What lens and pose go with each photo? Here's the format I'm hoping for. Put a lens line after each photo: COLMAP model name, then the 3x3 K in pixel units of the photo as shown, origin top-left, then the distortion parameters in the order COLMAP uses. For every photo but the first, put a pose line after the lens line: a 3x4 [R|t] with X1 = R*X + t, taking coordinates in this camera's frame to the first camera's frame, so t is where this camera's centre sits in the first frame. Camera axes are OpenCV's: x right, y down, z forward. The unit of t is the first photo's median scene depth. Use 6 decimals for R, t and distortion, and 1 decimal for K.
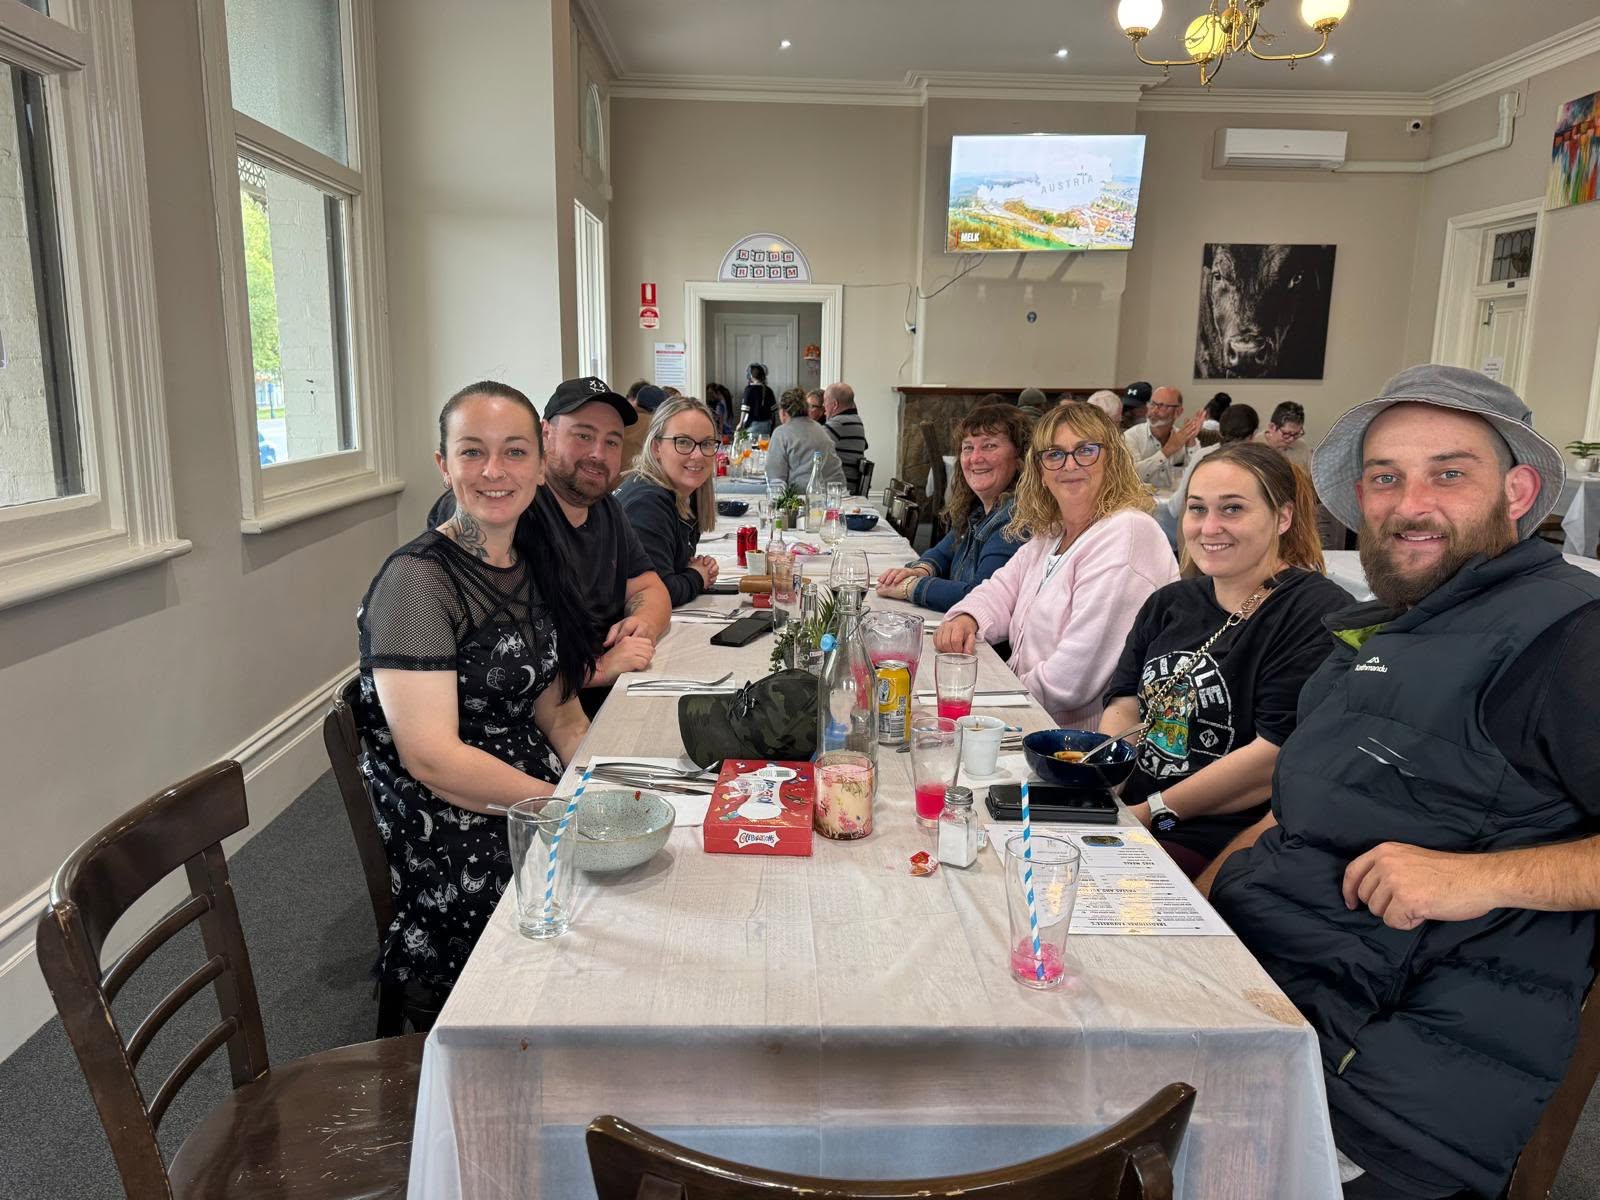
lens RADIAL K [[1208.3, 0, 800.6], [0, 1208.3, 600.0], [0, 0, 1]] dist [0.006327, 0.001352]
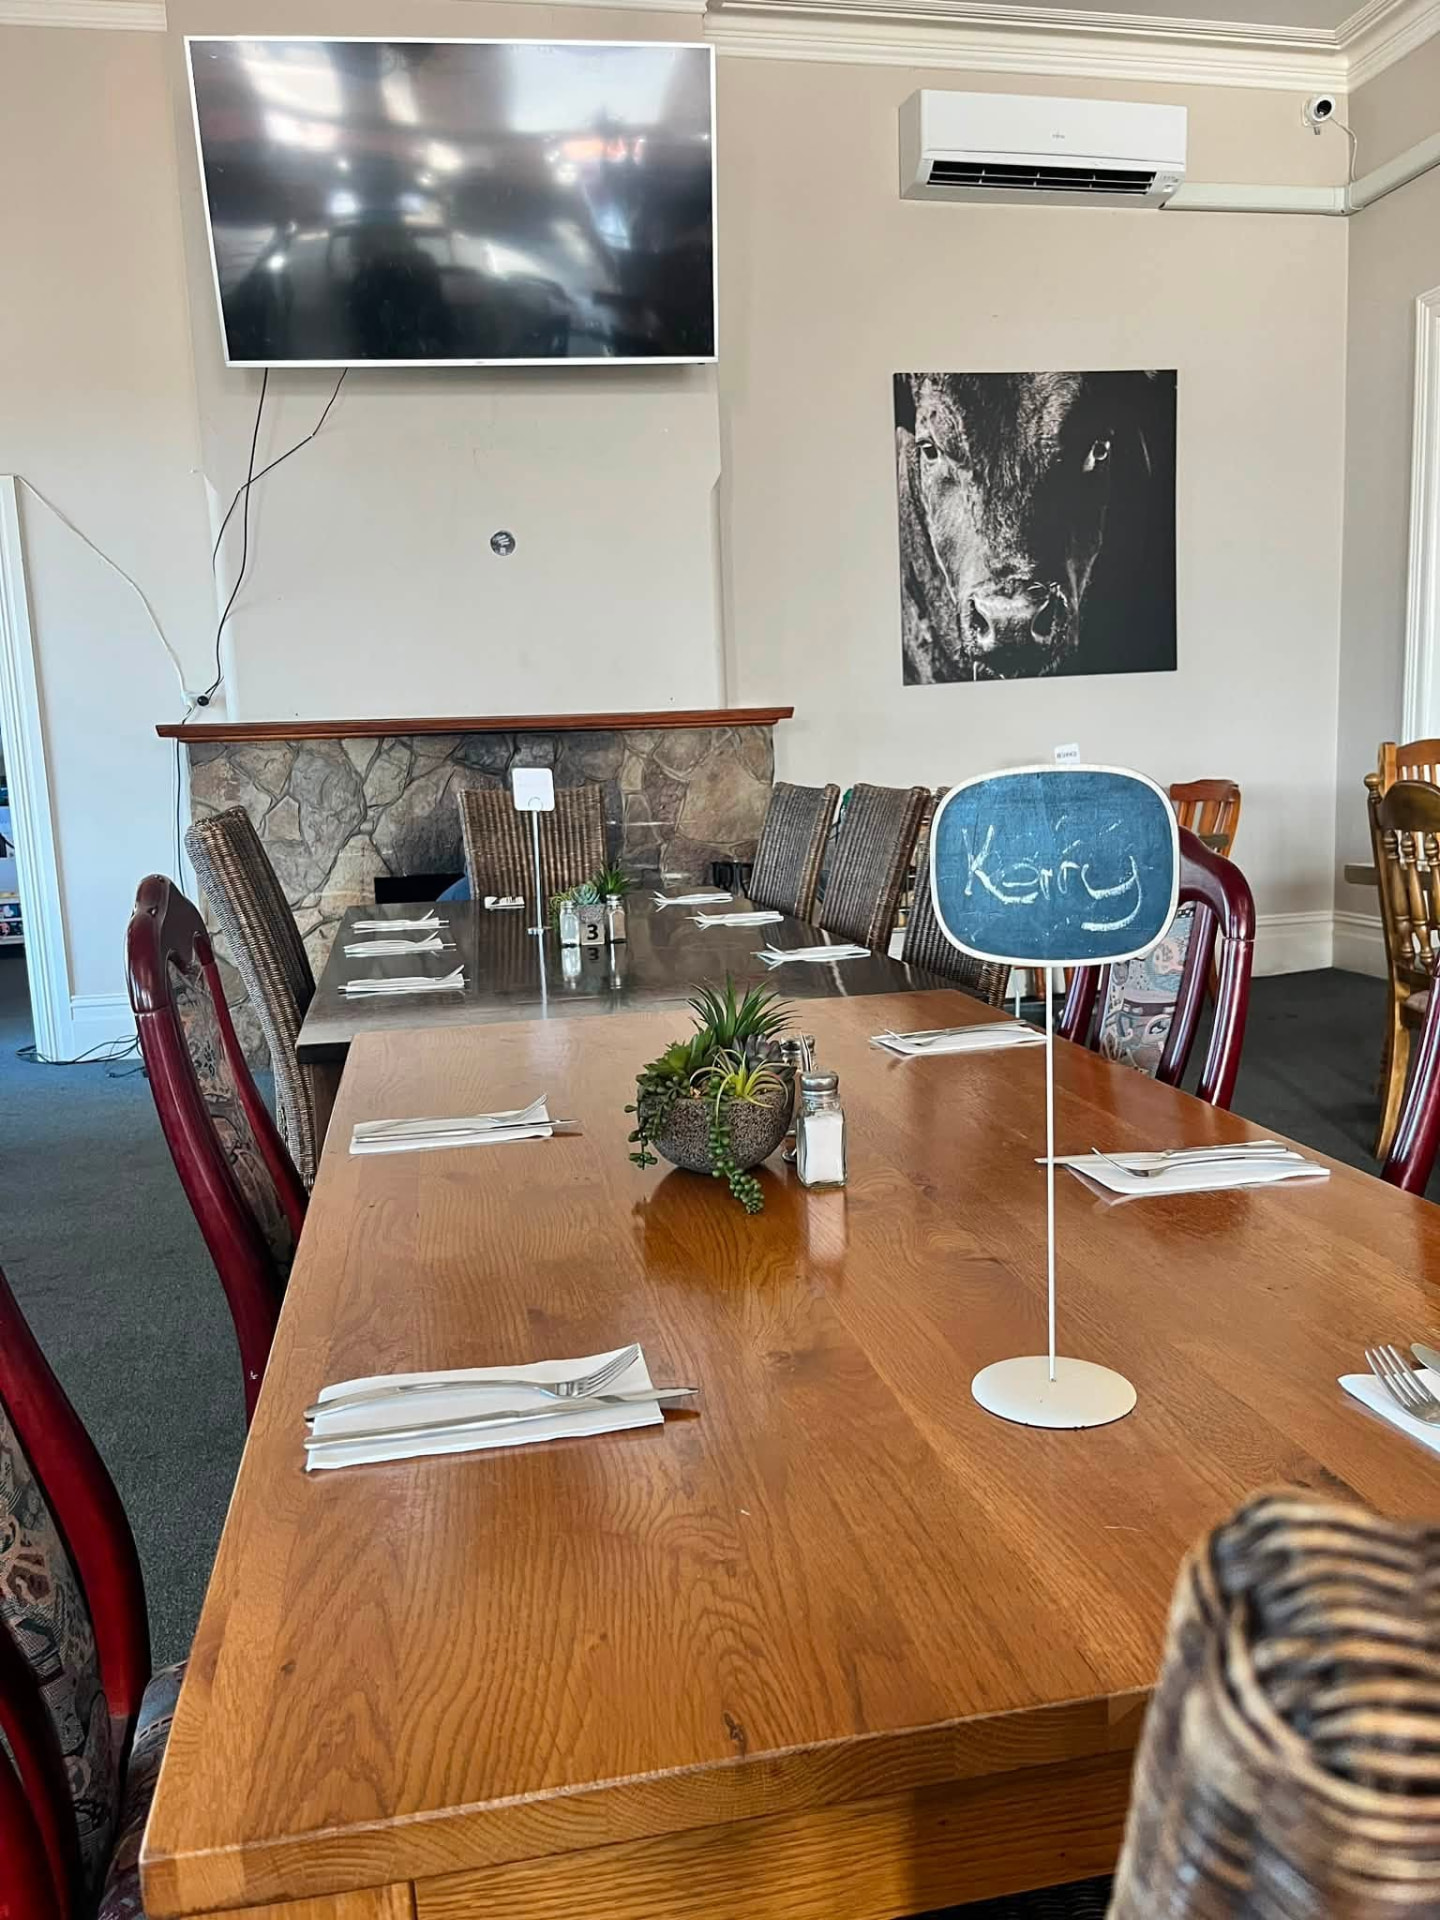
lens RADIAL K [[1449.9, 0, 720.7], [0, 1449.9, 959.0], [0, 0, 1]] dist [0.006327, 0.001352]
pose [[0.984532, -0.073634, 0.158983, 0.171667], [0.090444, 0.990744, -0.101221, -0.037695], [-0.150058, 0.114035, 0.982079, 0.512332]]
